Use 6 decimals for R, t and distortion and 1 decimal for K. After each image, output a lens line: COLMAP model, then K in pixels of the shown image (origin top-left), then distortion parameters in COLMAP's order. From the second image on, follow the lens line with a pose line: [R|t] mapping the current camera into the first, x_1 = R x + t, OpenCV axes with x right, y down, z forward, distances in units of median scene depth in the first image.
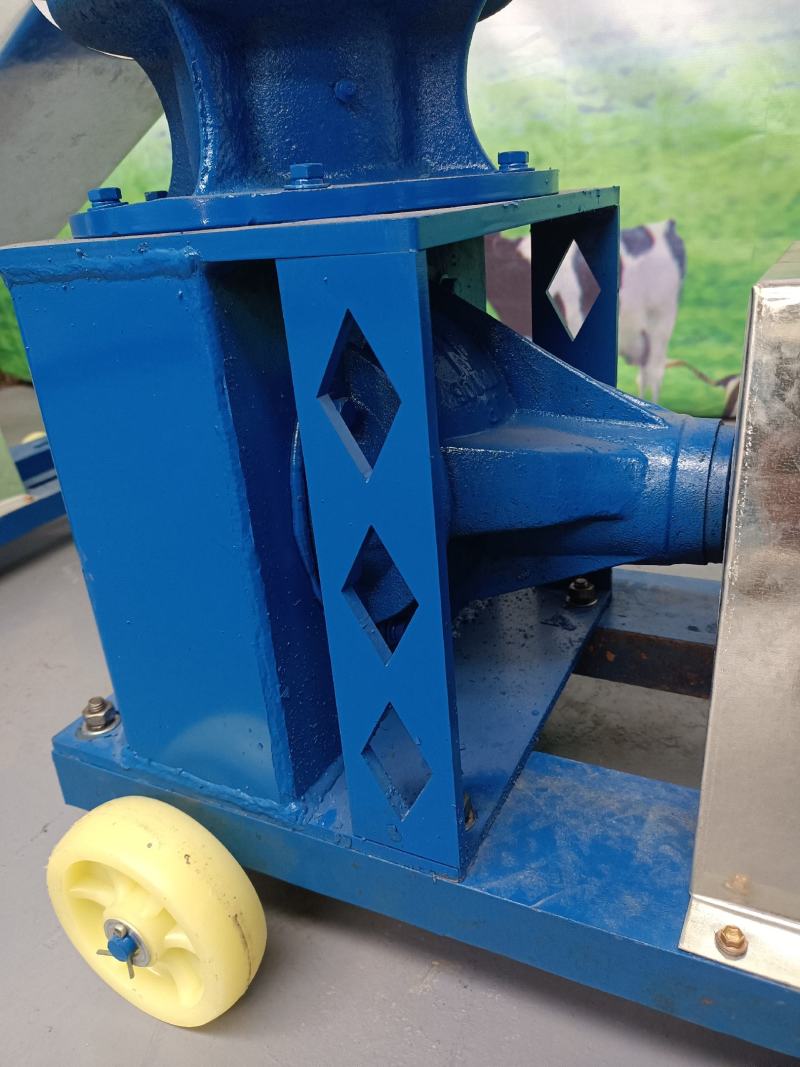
lens RADIAL K [[802.1, 0, 416.2], [0, 802.1, 529.9], [0, 0, 1]] dist [0.034682, -0.037176]
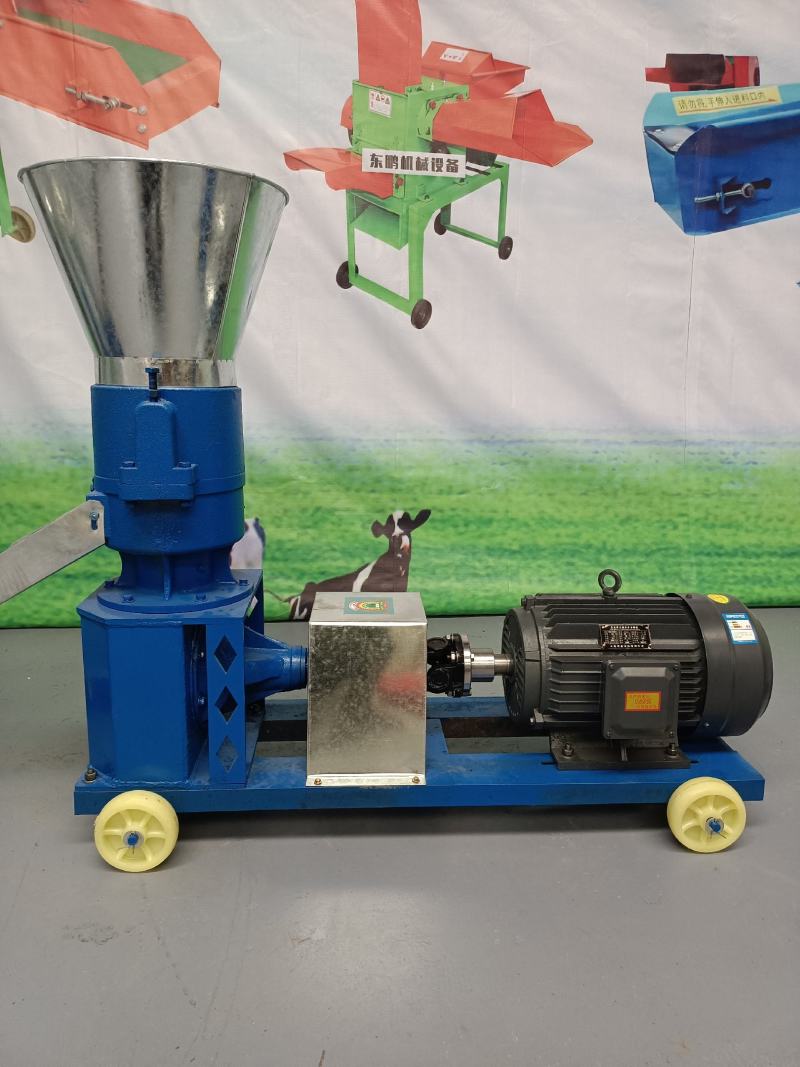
lens RADIAL K [[788.8, 0, 398.3], [0, 788.8, 531.9], [0, 0, 1]] dist [0.078377, -0.110617]
pose [[0.865635, -0.010705, 0.500562, -0.353150], [0.105706, 0.981143, -0.161818, -0.008477], [-0.489390, 0.192987, 0.850443, -0.805768]]
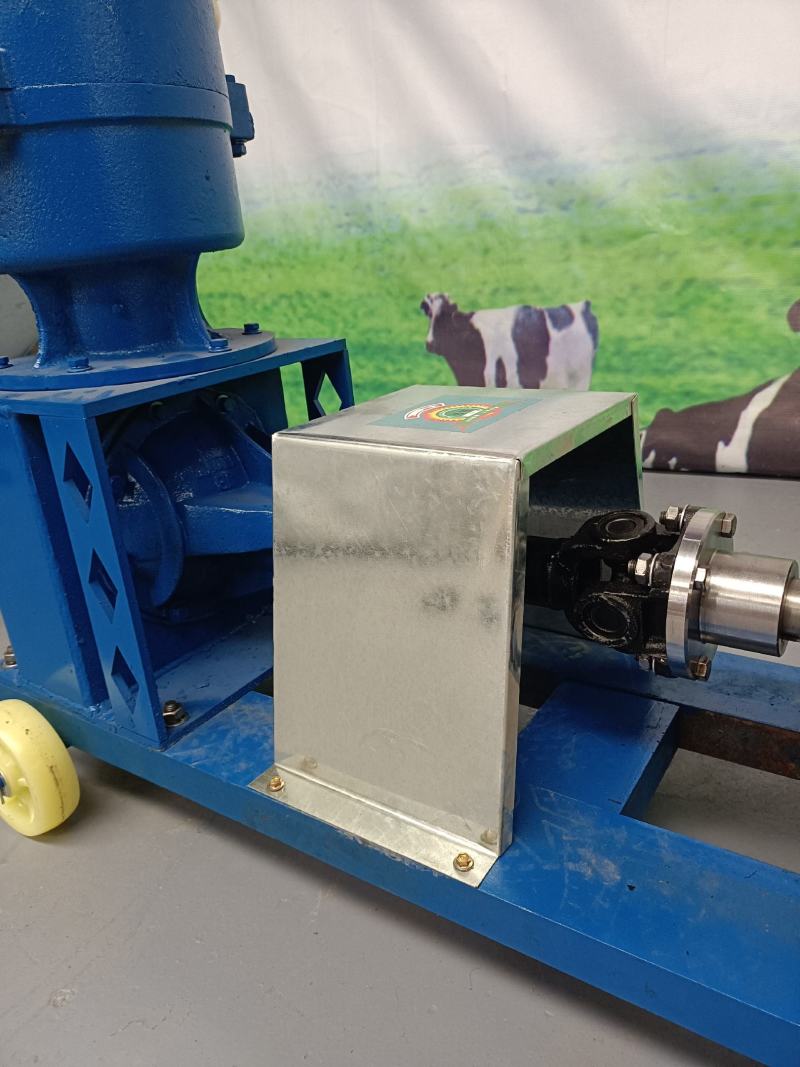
lens RADIAL K [[802.1, 0, 444.7], [0, 802.1, 517.7], [0, 0, 1]] dist [0.034682, -0.037176]
pose [[0.991554, 0.036581, -0.124428, 0.275806], [-0.040722, 0.998693, -0.030897, -0.014524], [0.123135, 0.035703, 0.991747, -0.219409]]
